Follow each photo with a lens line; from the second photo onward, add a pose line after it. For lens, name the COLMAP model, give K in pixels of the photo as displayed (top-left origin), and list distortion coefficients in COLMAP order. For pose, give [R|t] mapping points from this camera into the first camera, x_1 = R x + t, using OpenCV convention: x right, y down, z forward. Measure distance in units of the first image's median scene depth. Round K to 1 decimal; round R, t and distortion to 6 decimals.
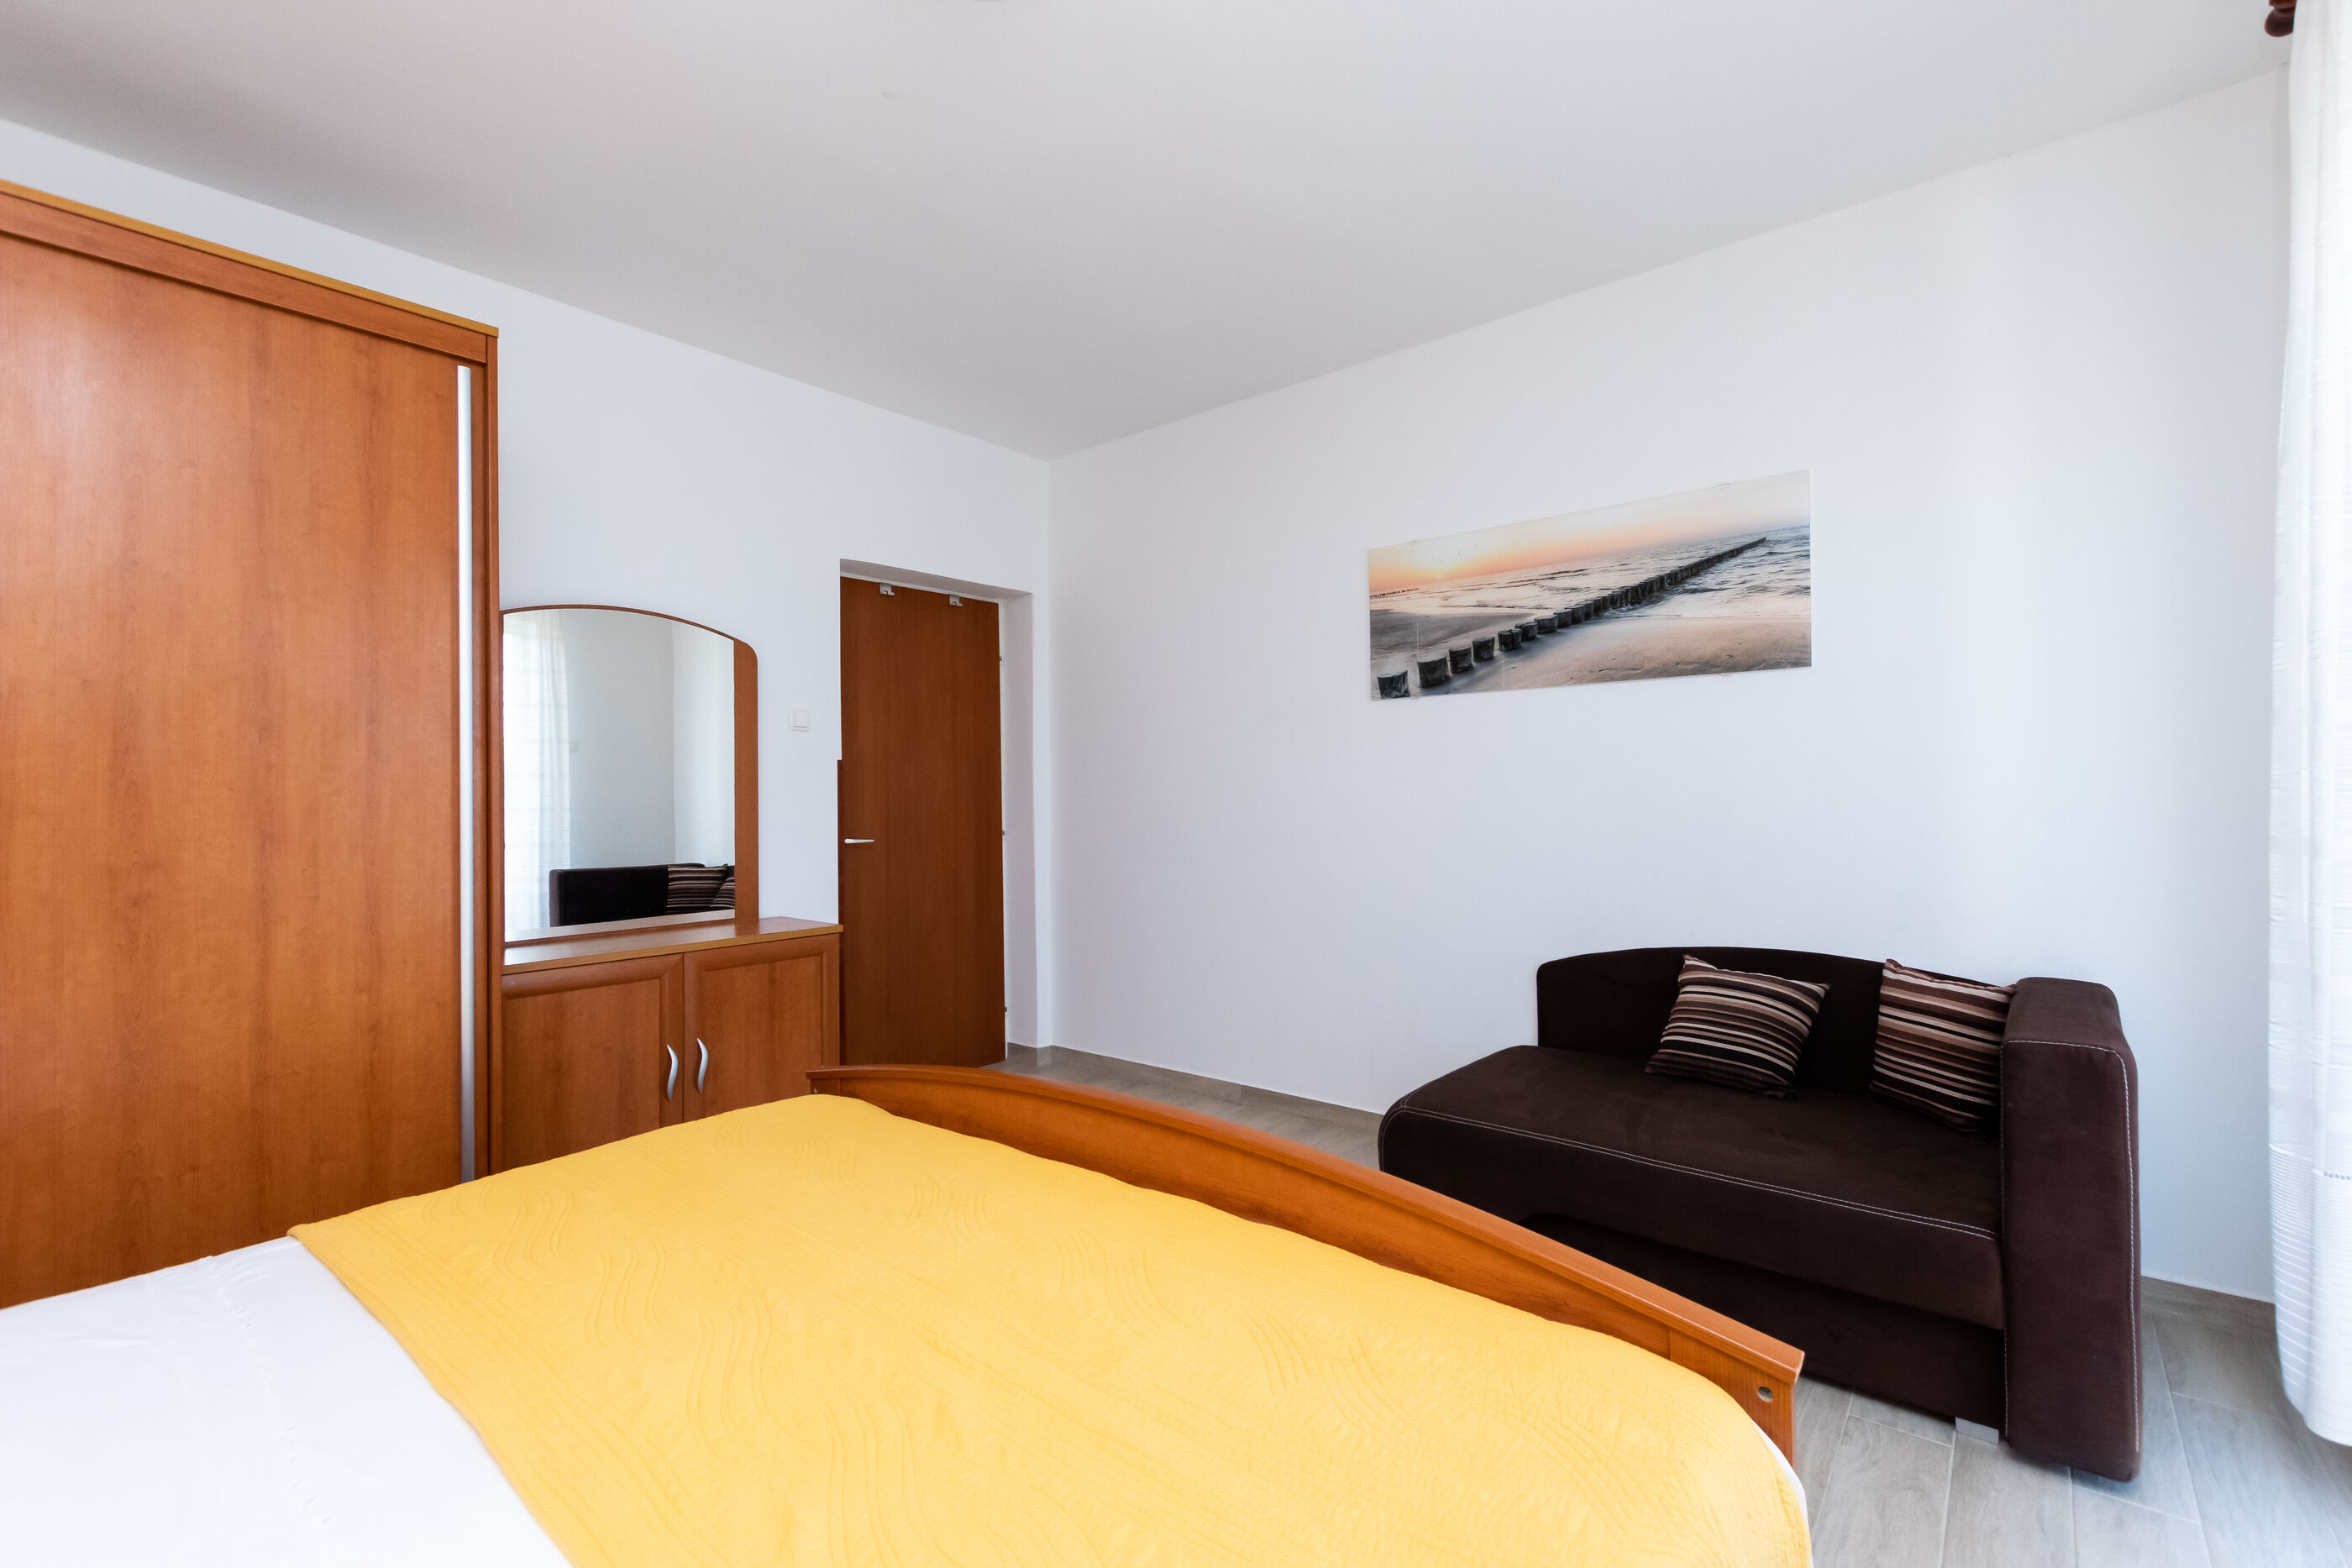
lens RADIAL K [[1023.5, 0, 1158.4], [0, 1023.5, 783.8], [0, 0, 1]] dist [0.006109, -0.002117]
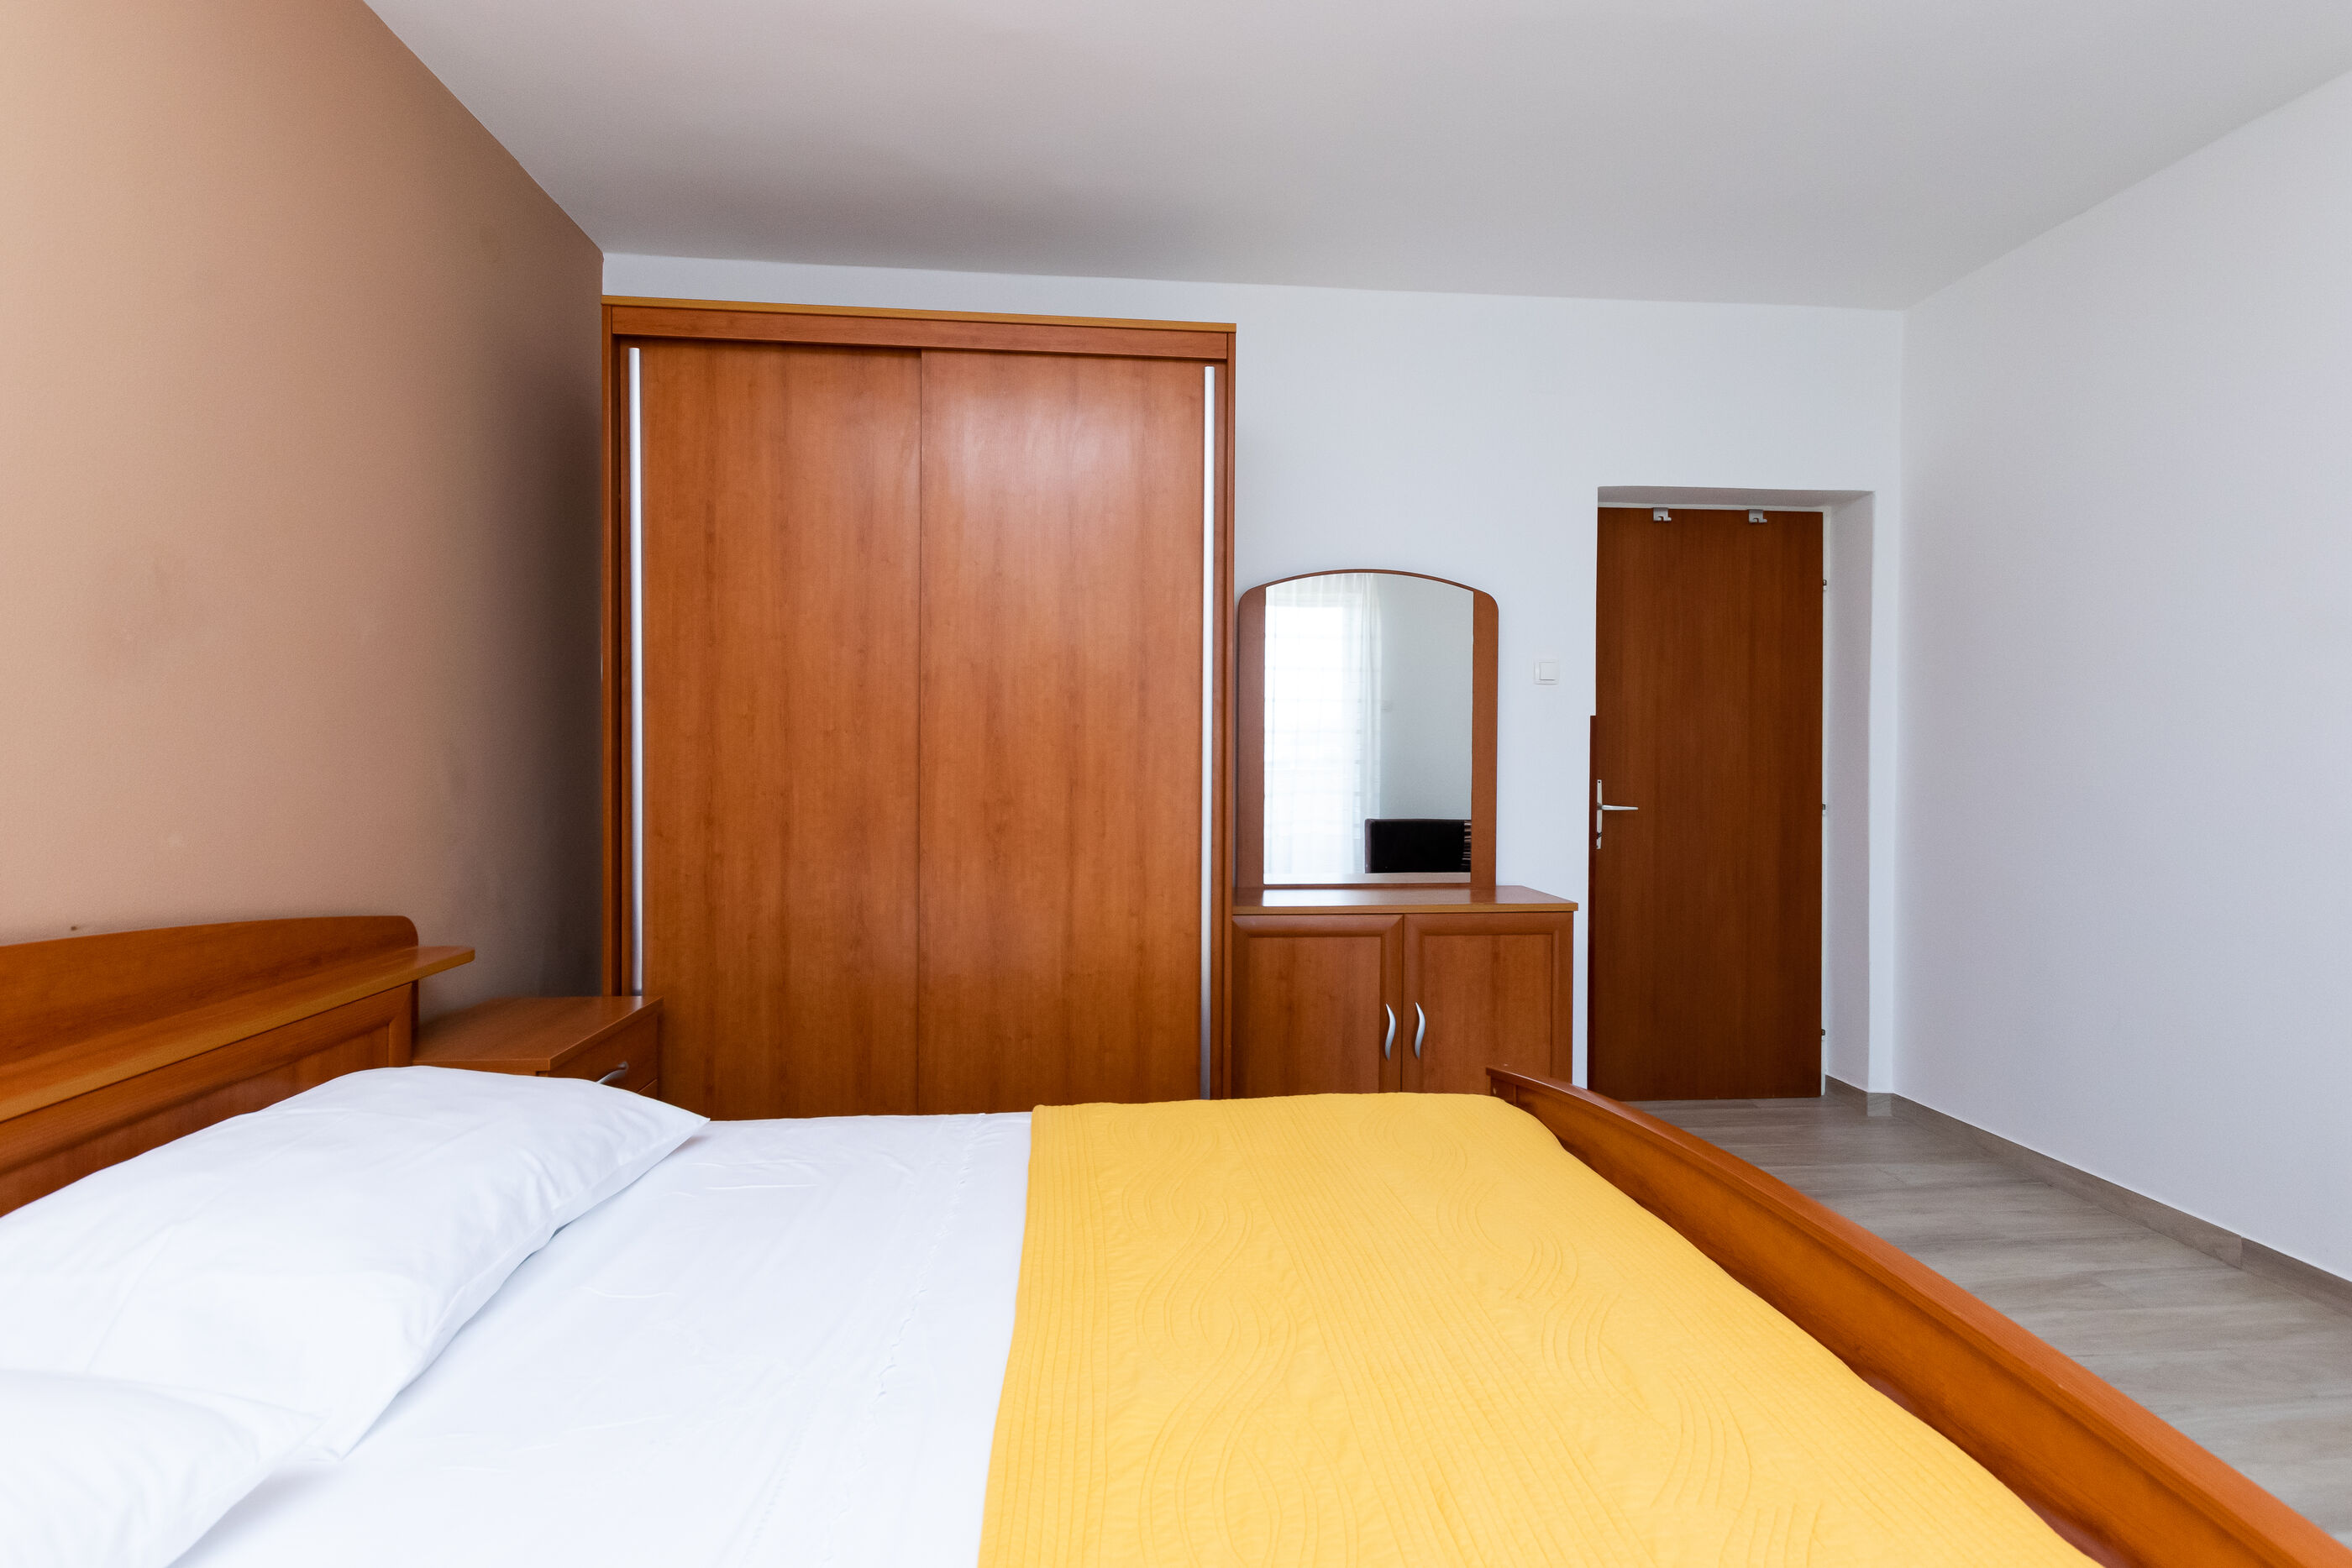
lens RADIAL K [[1023.5, 0, 1180.8], [0, 1023.5, 755.9], [0, 0, 1]] dist [0.006109, -0.002117]
pose [[0.712120, 0.014385, -0.701910, 0.073801], [-0.004571, 0.999864, 0.015854, -0.001236], [0.702043, -0.008081, 0.712089, 0.155142]]
